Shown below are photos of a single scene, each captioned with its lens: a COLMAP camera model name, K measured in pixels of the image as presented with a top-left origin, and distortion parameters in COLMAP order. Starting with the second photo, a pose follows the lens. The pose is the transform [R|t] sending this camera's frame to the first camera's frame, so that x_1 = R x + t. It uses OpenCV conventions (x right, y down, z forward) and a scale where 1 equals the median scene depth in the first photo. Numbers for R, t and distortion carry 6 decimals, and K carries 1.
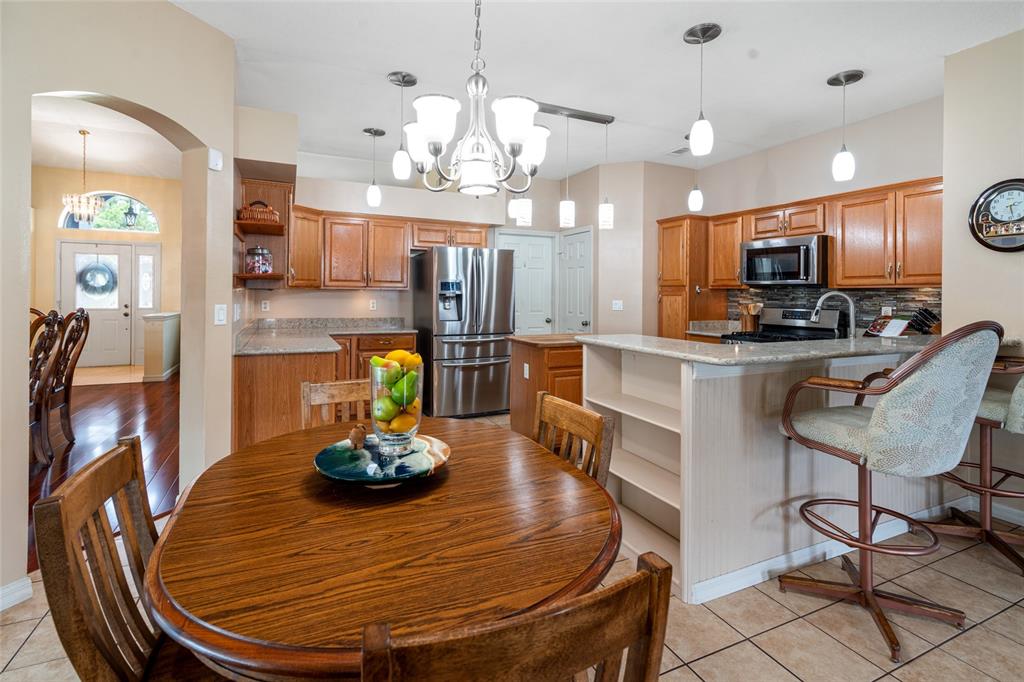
lens RADIAL K [[475.4, 0, 508.6], [0, 475.4, 294.4], [0, 0, 1]] dist [0.002436, 0.000623]
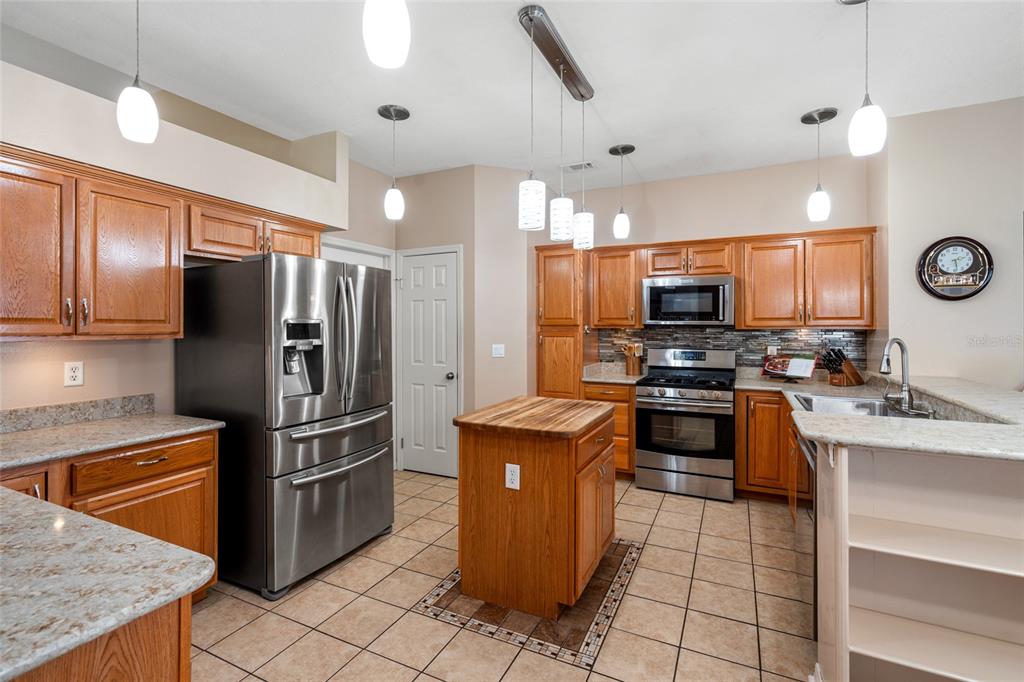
lens RADIAL K [[463.5, 0, 510.2], [0, 463.5, 324.9], [0, 0, 1]] dist [0.000507, 0.000014]
pose [[0.781964, -0.006537, 0.623289, -0.258139], [0.007200, 0.999973, 0.001455, -0.022573], [-0.623282, 0.003350, 0.781990, 0.448120]]
